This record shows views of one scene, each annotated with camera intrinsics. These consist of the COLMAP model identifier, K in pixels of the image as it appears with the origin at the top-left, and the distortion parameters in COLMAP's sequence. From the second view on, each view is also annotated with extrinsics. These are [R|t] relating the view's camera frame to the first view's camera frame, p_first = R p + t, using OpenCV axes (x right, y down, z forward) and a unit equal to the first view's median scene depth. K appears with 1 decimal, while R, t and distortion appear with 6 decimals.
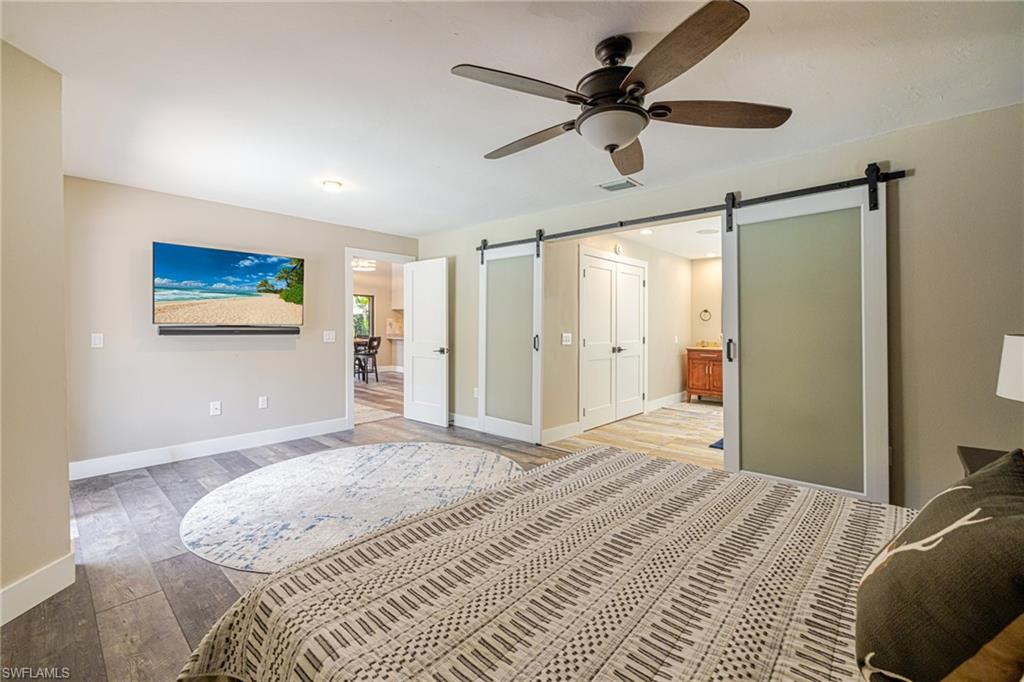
lens RADIAL K [[430.6, 0, 512.0], [0, 430.6, 341.0], [0, 0, 1]] dist [0.000412, 0.000018]
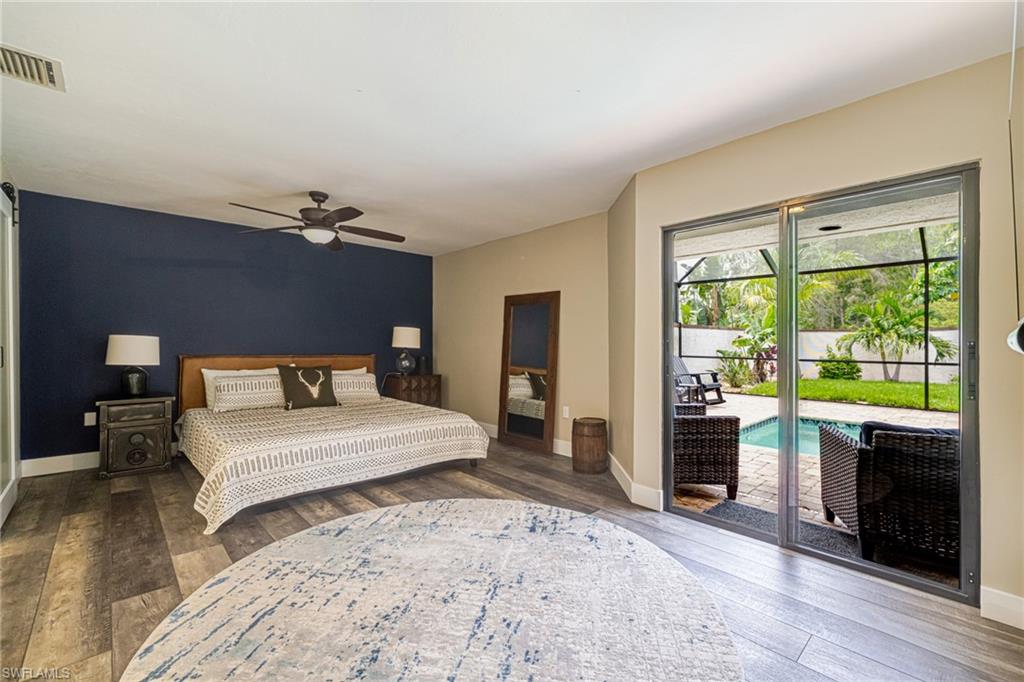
lens RADIAL K [[430.6, 0, 512.0], [0, 430.6, 341.0], [0, 0, 1]] dist [0.000412, 0.000018]
pose [[-0.996802, -0.000298, 0.079916, -0.401662], [0.001199, 0.999825, 0.018678, -0.025698], [-0.079908, 0.018715, -0.996627, 1.443238]]
